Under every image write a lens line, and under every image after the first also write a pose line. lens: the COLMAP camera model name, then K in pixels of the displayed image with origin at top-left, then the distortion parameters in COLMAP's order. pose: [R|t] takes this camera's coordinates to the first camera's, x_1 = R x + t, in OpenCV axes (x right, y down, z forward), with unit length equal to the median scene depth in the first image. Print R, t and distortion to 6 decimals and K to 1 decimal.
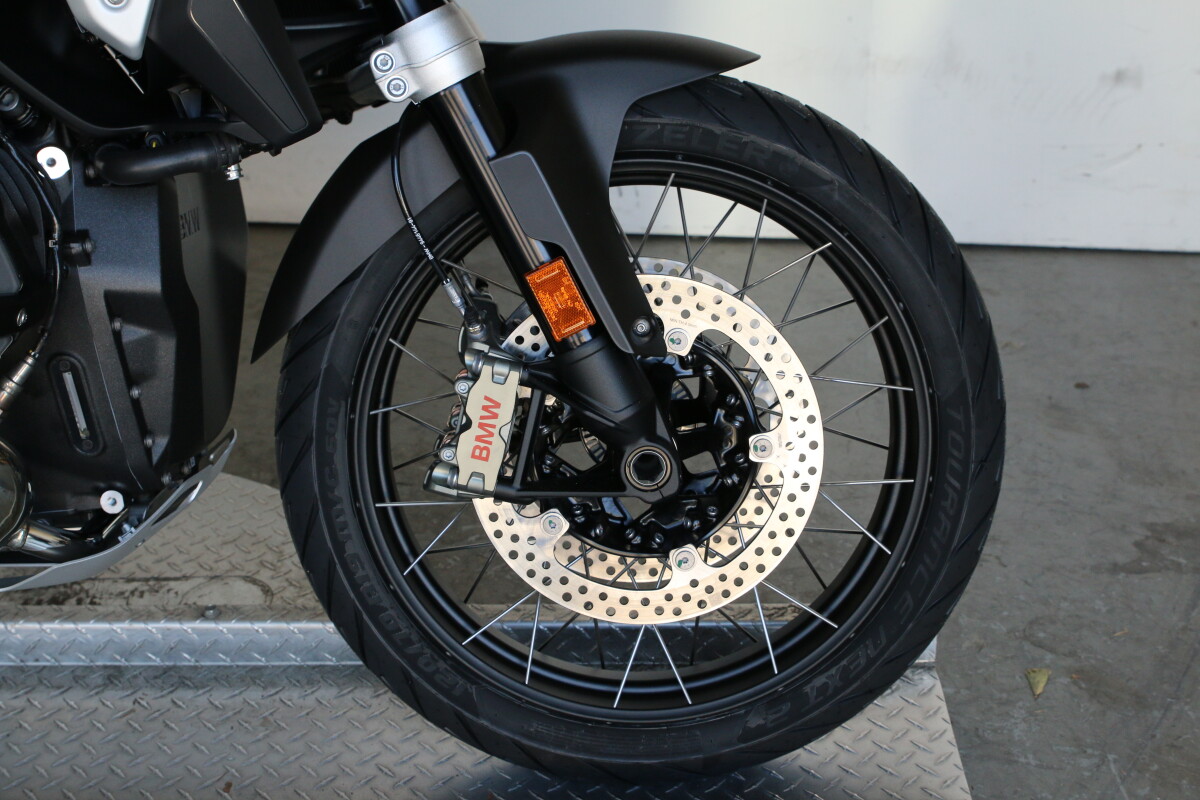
lens RADIAL K [[1819.5, 0, 592.8], [0, 1819.5, 400.9], [0, 0, 1]] dist [-0.040060, 0.000000]
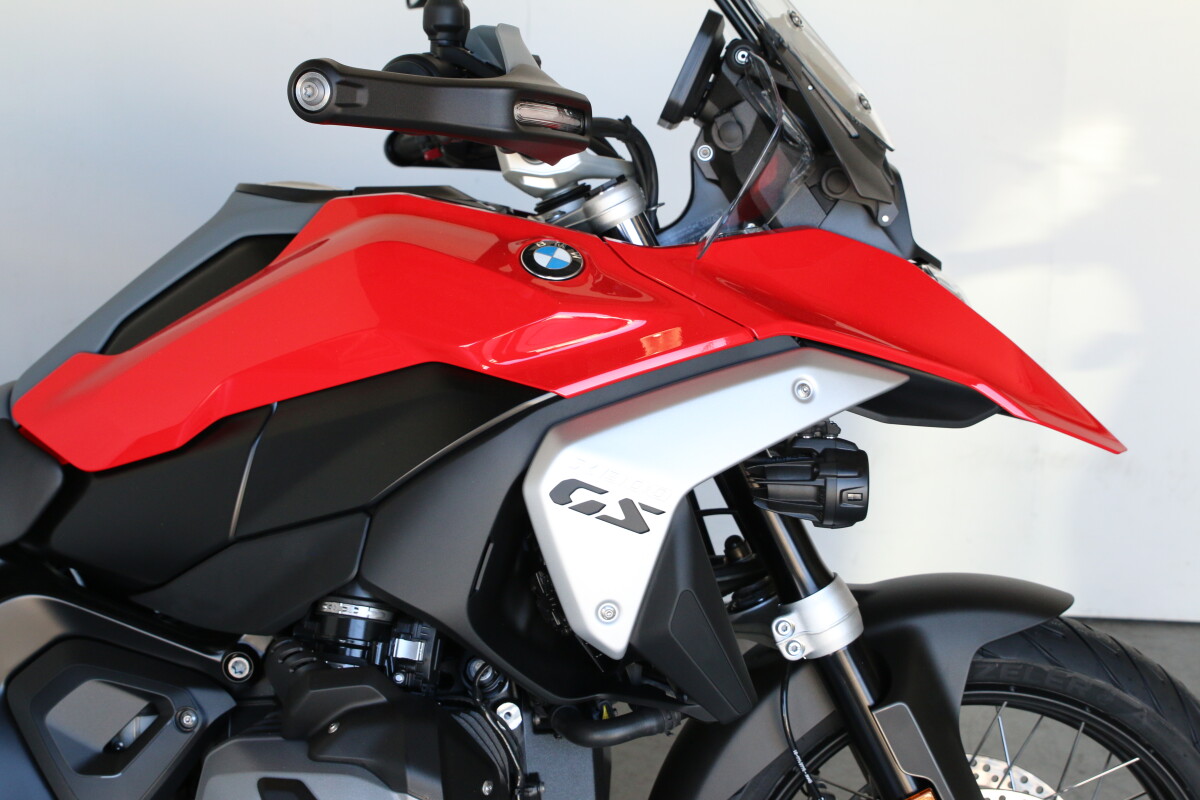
lens RADIAL K [[1819.5, 0, 605.3], [0, 1819.5, 403.5], [0, 0, 1]] dist [-0.040060, 0.000000]
pose [[0.999993, 0.002351, 0.002852, -0.221415], [-0.002013, 0.993569, -0.113212, -0.185253], [-0.003100, 0.113206, 0.993567, -0.189687]]
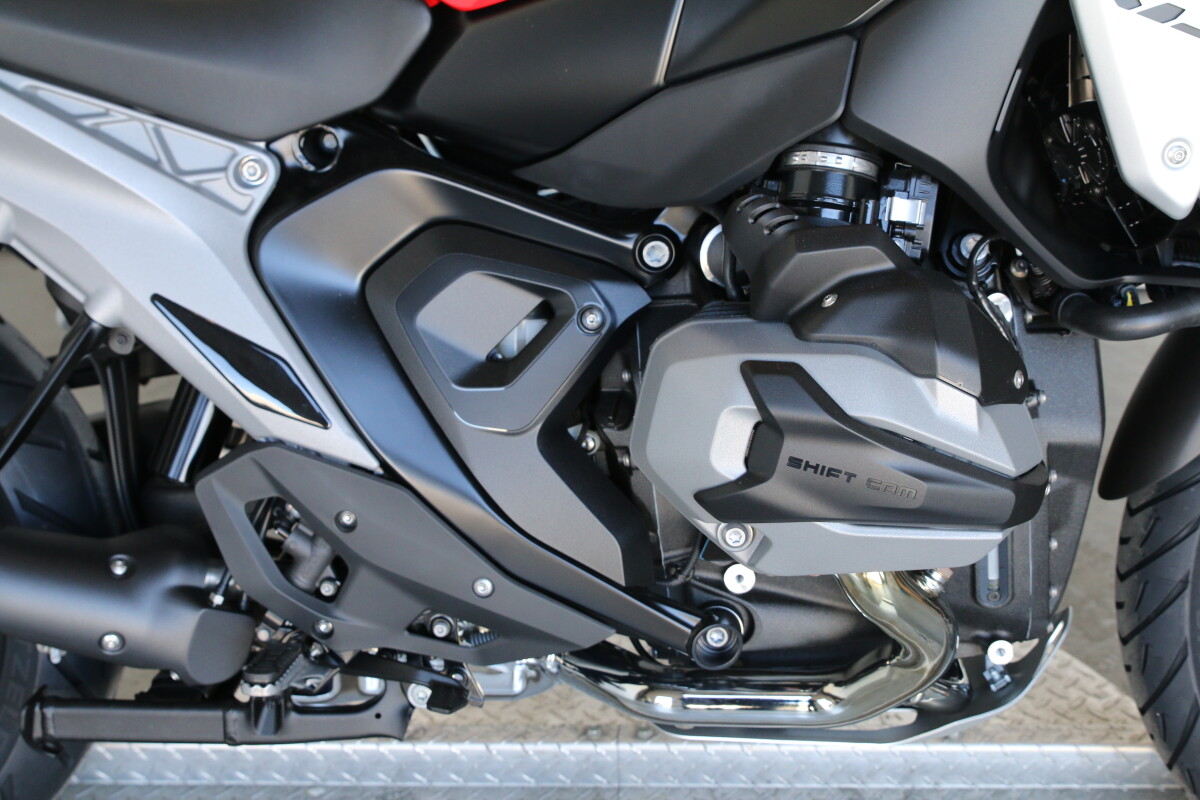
lens RADIAL K [[1819.5, 0, 600.8], [0, 1819.5, 393.5], [0, 0, 1]] dist [-0.040060, 0.000000]
pose [[0.998631, 0.000612, -0.052307, -0.422968], [-0.000237, 0.999974, 0.007169, -0.087207], [0.052310, -0.007147, 0.998605, 0.034010]]
